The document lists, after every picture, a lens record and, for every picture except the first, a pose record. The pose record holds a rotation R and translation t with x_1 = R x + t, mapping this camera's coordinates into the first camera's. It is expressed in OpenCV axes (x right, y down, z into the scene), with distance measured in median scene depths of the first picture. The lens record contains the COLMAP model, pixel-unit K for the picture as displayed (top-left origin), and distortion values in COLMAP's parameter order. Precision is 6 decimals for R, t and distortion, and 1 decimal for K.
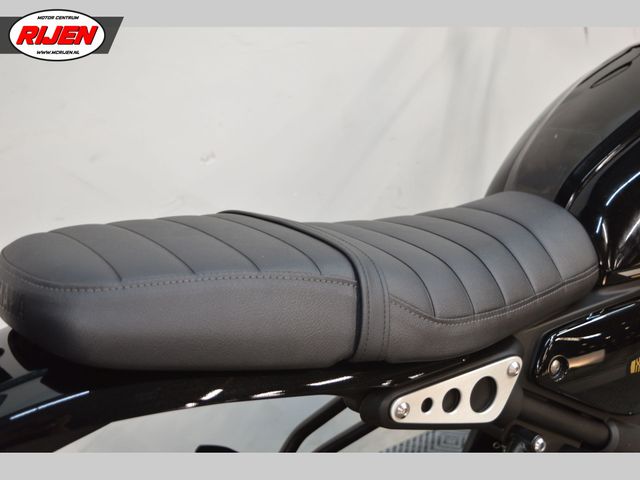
lens RADIAL K [[907.1, 0, 320.3], [0, 907.1, 240.6], [0, 0, 1]] dist [-0.039037, 0.000000]
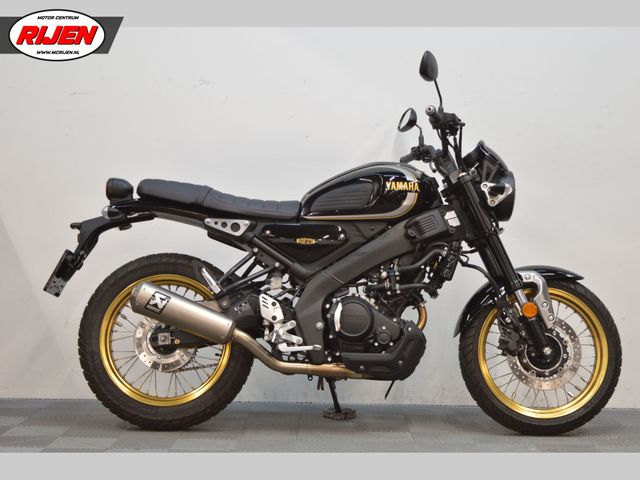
lens RADIAL K [[1231.4, 0, 318.8], [0, 1231.4, 241.7], [0, 0, 1]] dist [0.043970, 0.000000]
pose [[0.829352, 0.001640, -0.558725, 3.292714], [-0.229389, 0.912830, -0.337818, 1.853087], [0.509467, 0.408336, 0.757434, -2.672838]]
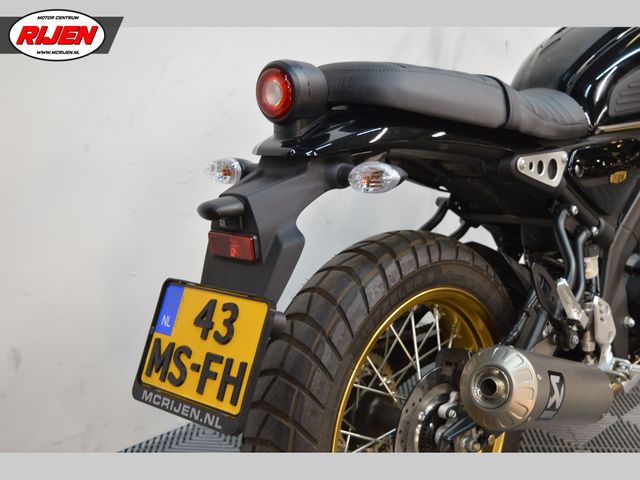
lens RADIAL K [[839.9, 0, 320.1], [0, 839.9, 244.5], [0, 0, 1]] dist [-0.026795, 0.000000]
pose [[0.981176, -0.029179, 0.190899, -0.573100], [0.048646, 0.993987, -0.098094, 0.444638], [-0.186889, 0.105534, 0.976696, -0.502703]]
